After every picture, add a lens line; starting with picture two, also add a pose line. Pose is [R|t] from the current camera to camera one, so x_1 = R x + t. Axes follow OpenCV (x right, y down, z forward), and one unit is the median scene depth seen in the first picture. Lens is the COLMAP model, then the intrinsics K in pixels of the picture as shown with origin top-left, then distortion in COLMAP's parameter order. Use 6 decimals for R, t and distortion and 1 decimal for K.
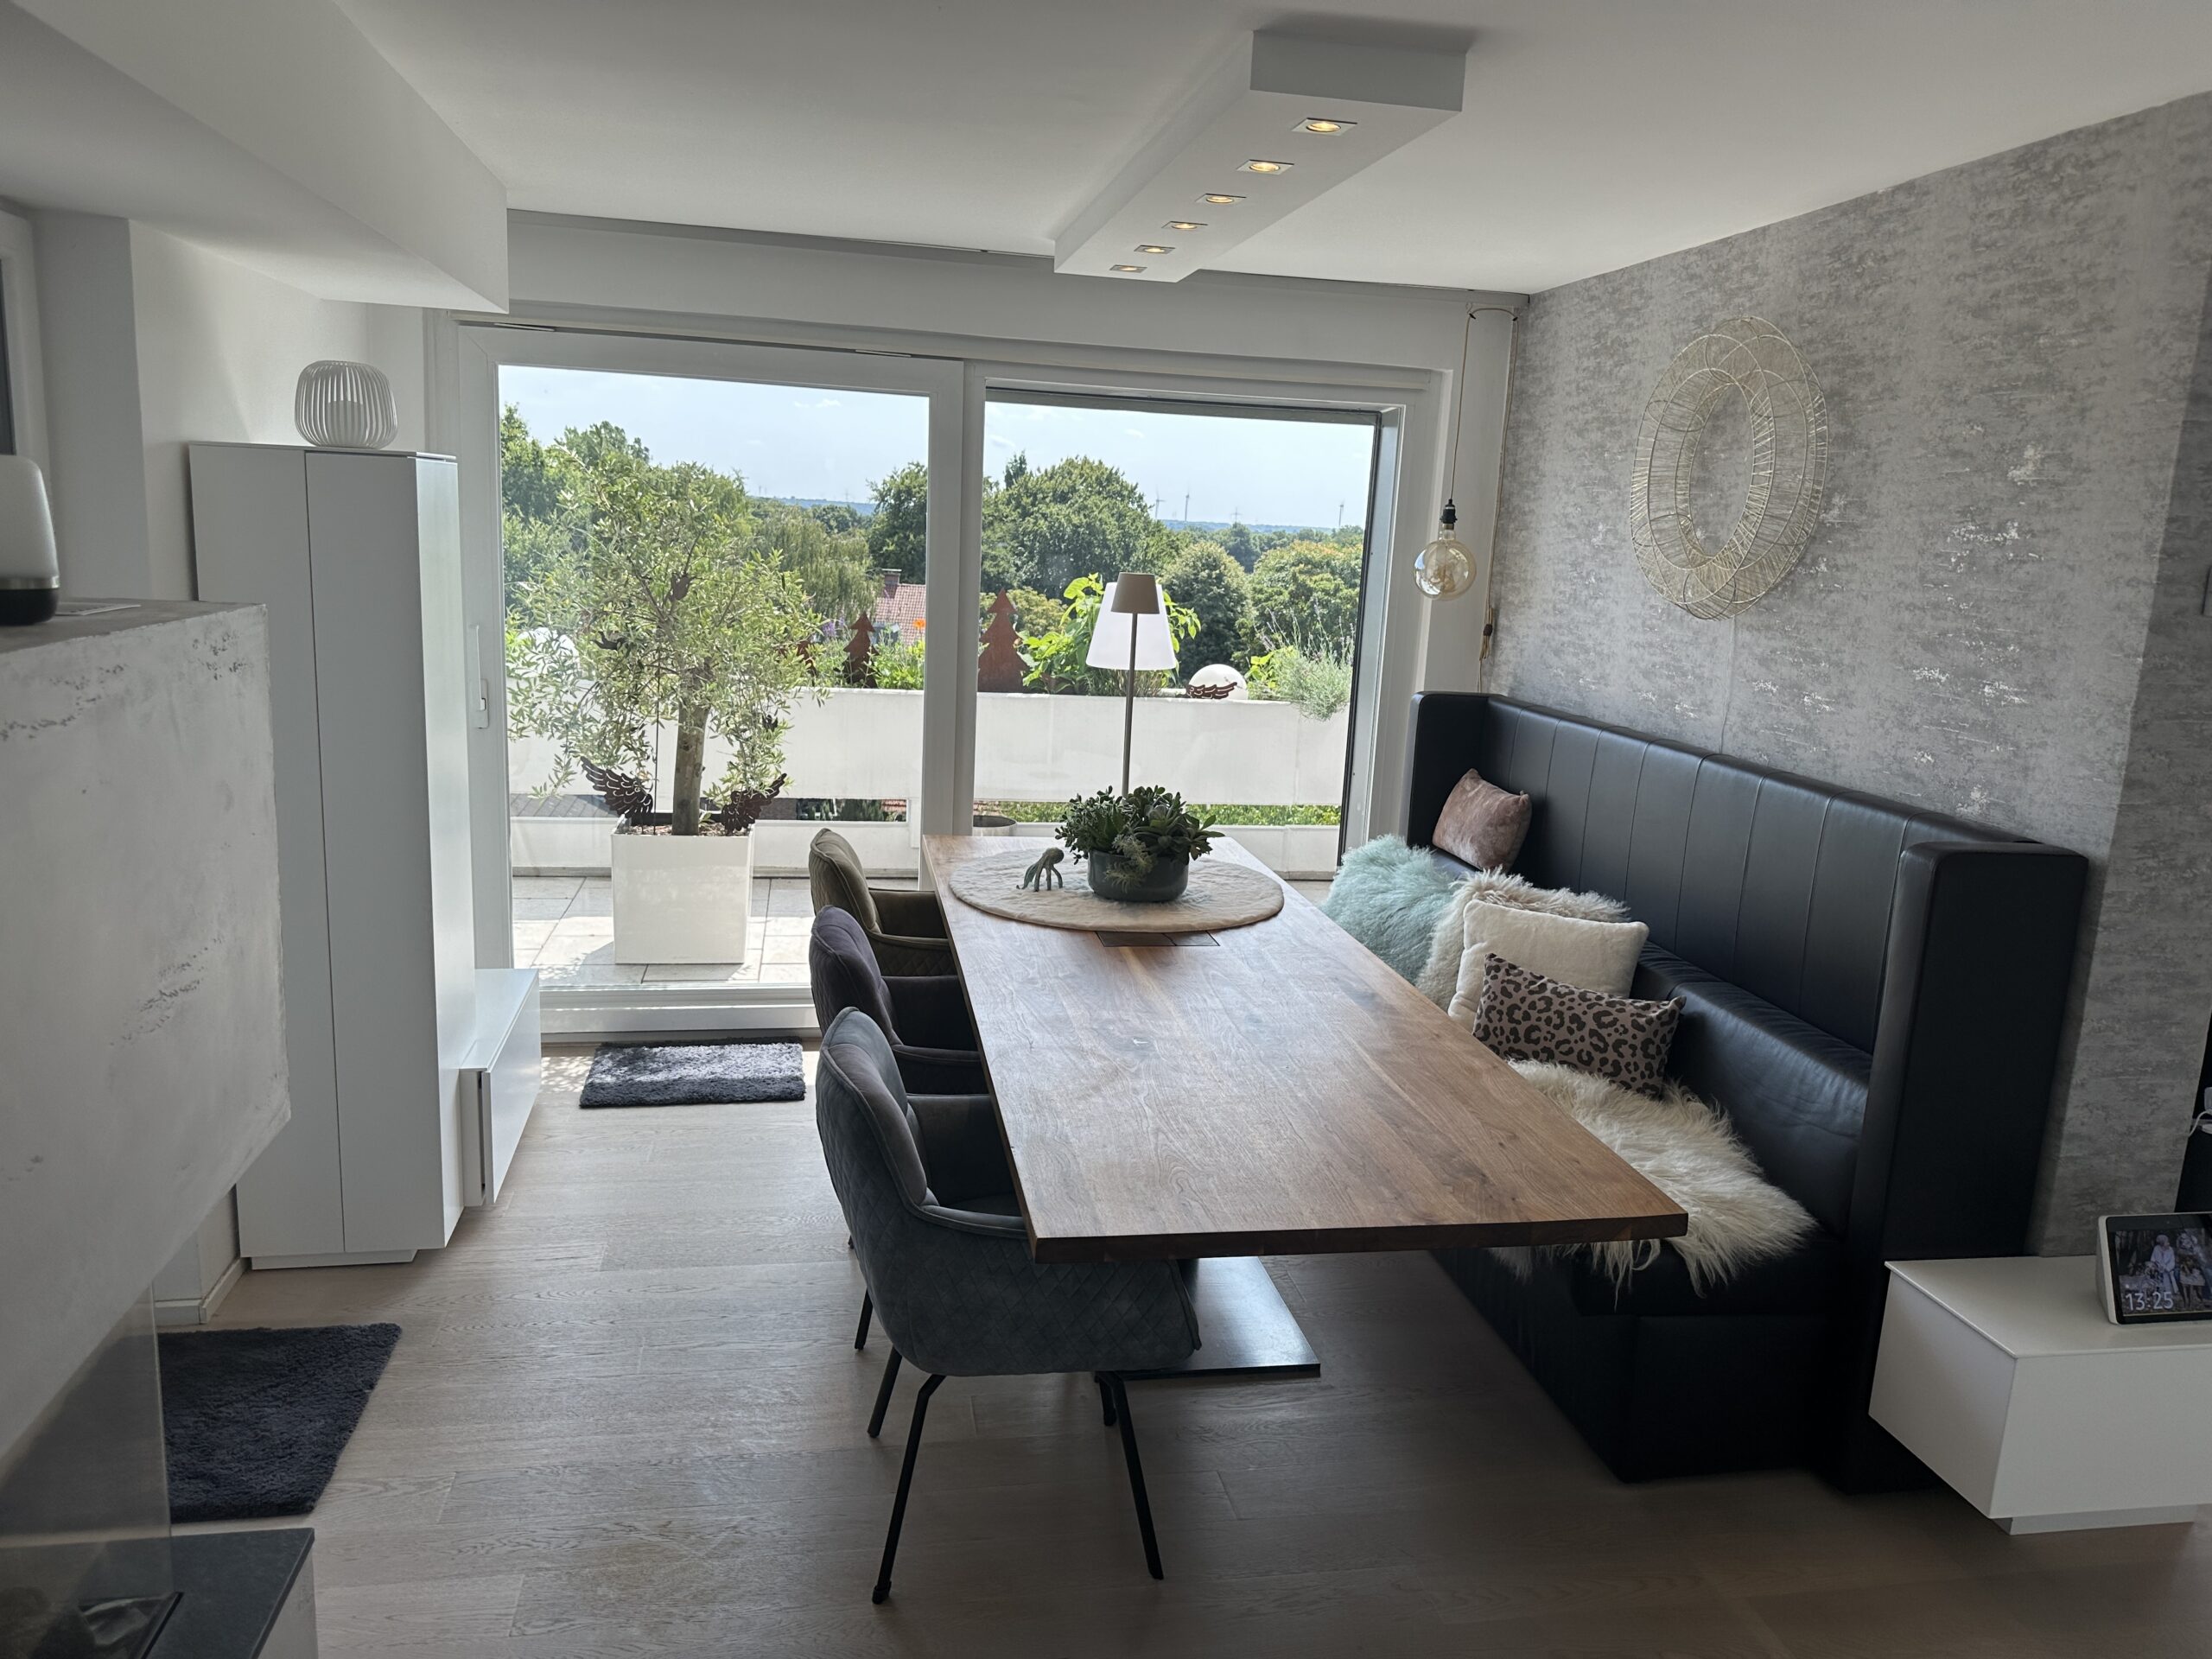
lens RADIAL K [[1565.3, 0, 1113.0], [0, 1565.3, 832.7], [0, 0, 1]] dist [0.163264, -0.271345]
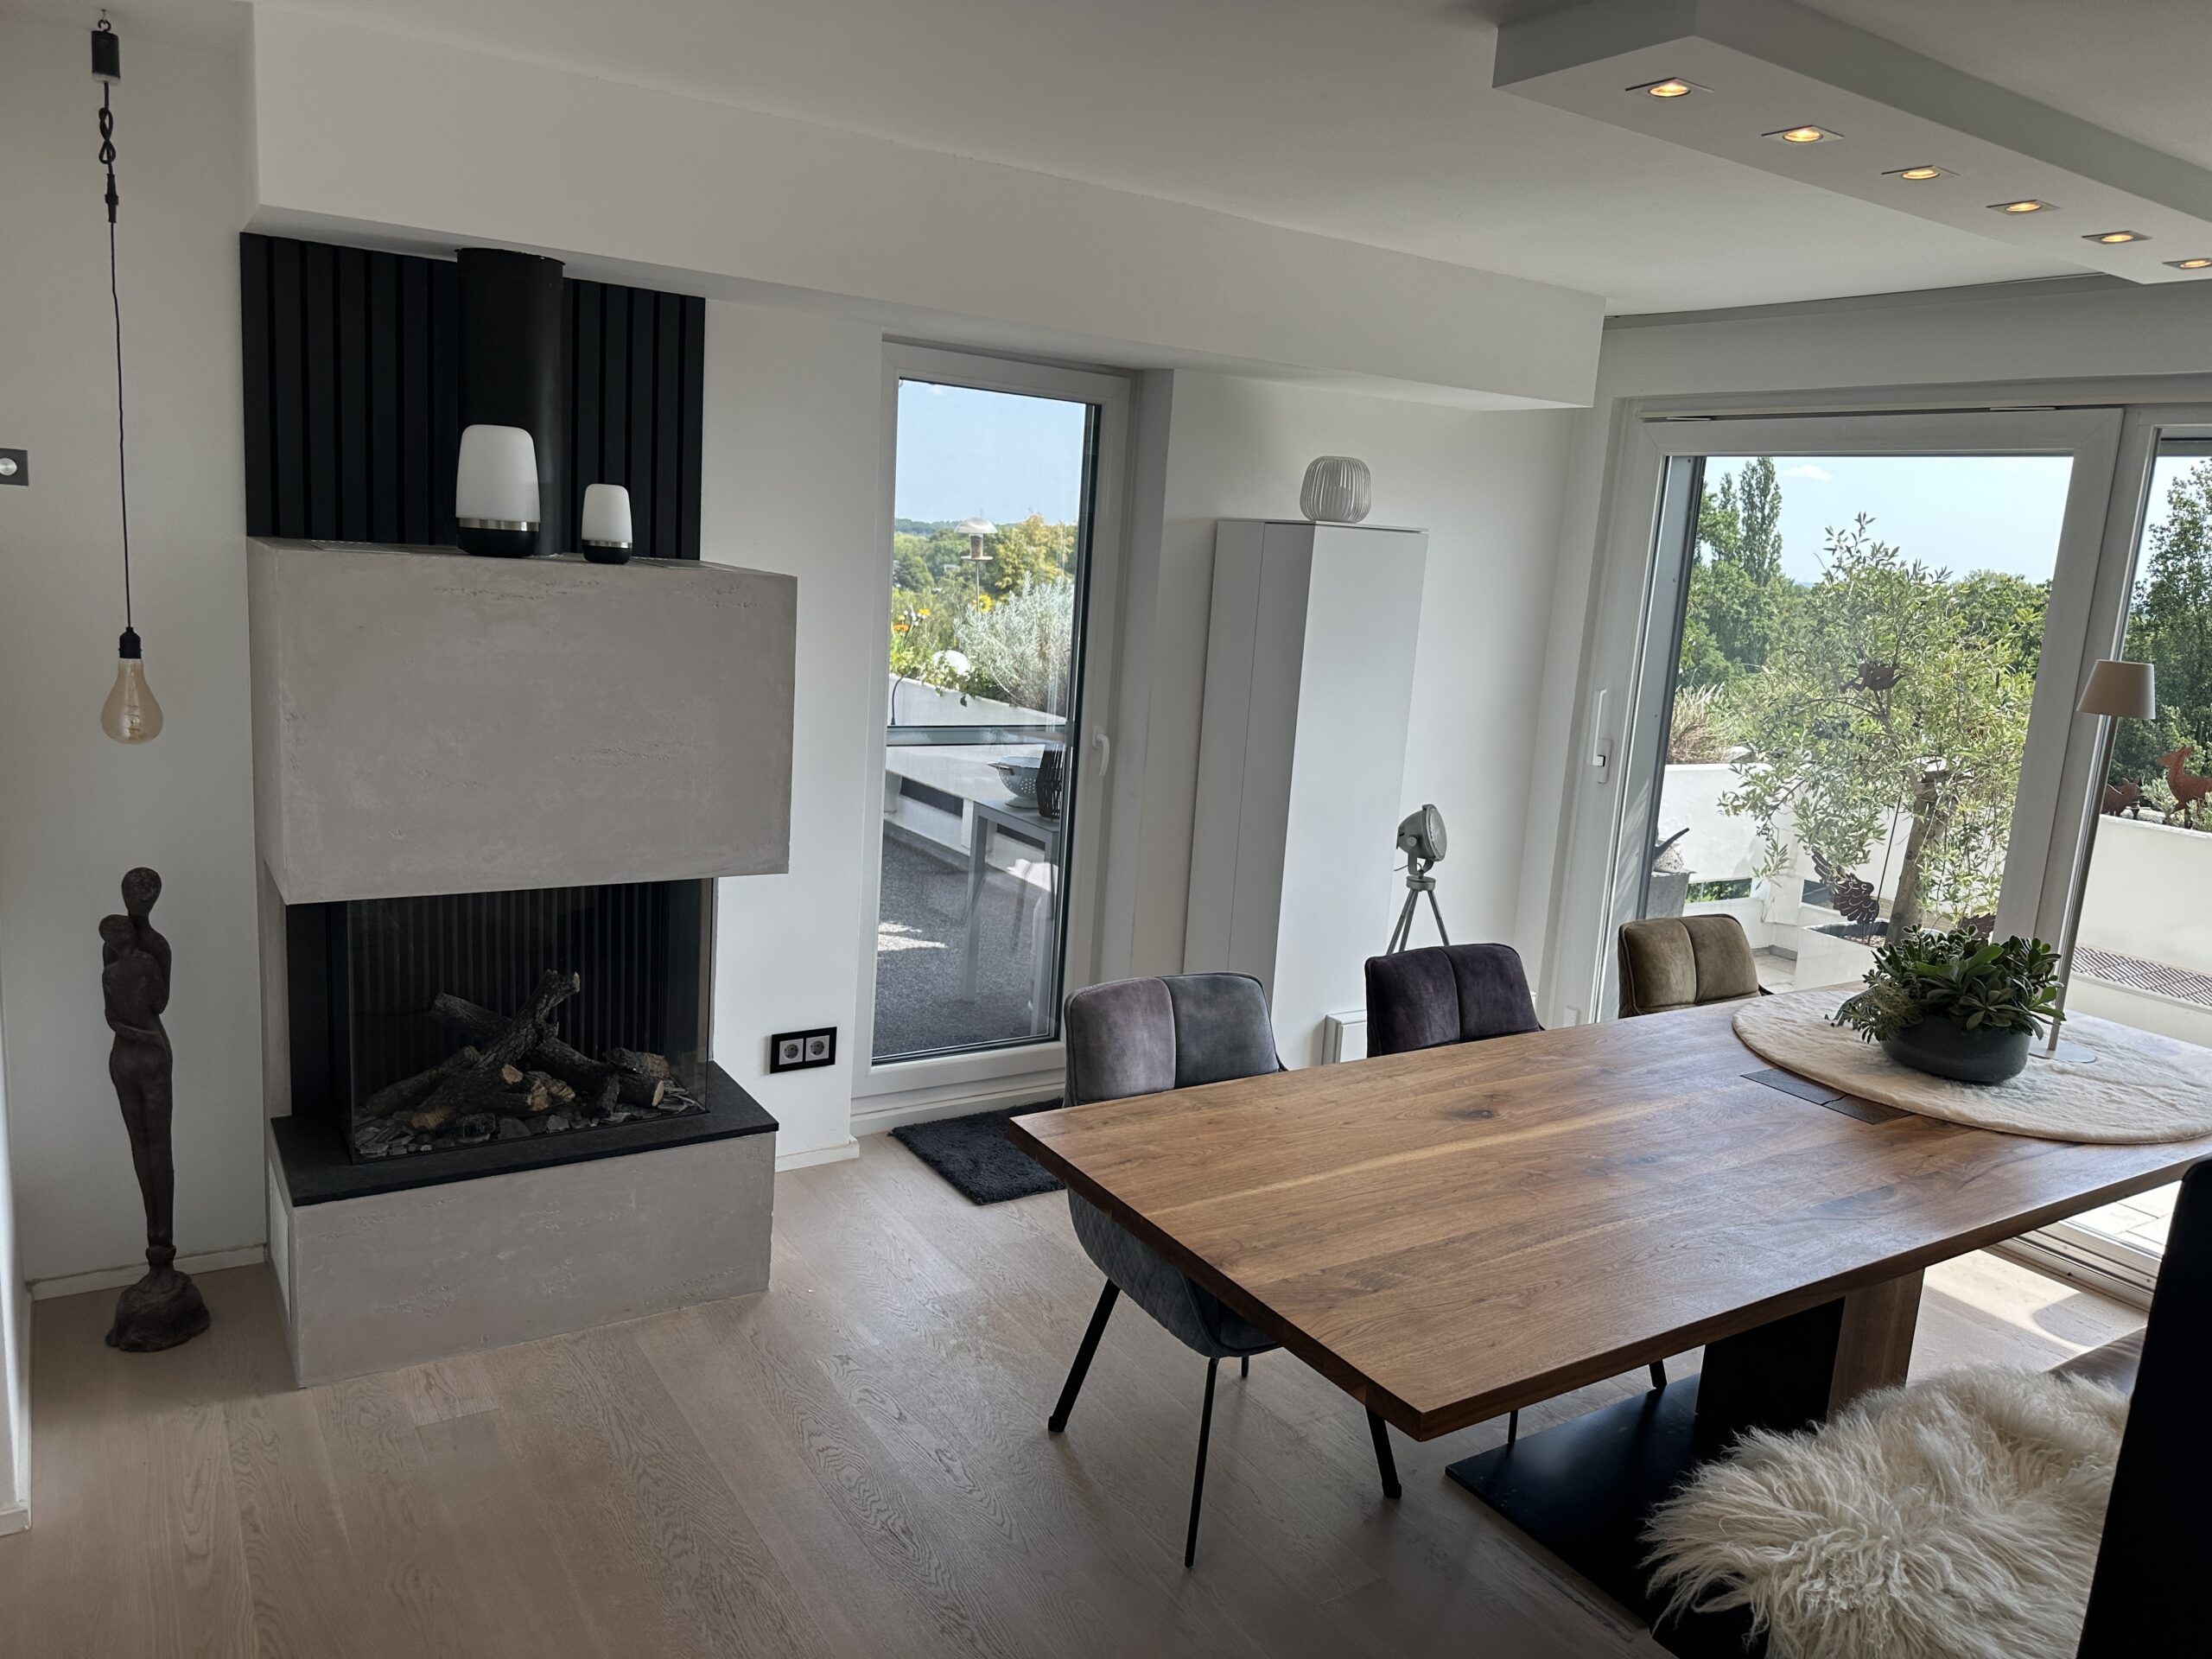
lens RADIAL K [[1565.3, 0, 1113.0], [0, 1565.3, 832.7], [0, 0, 1]] dist [0.163264, -0.271345]
pose [[0.370418, 0.147701, -0.917047, 0.659504], [-0.233149, 0.970454, 0.062128, -0.029091], [0.899128, 0.190796, 0.393910, 0.355056]]
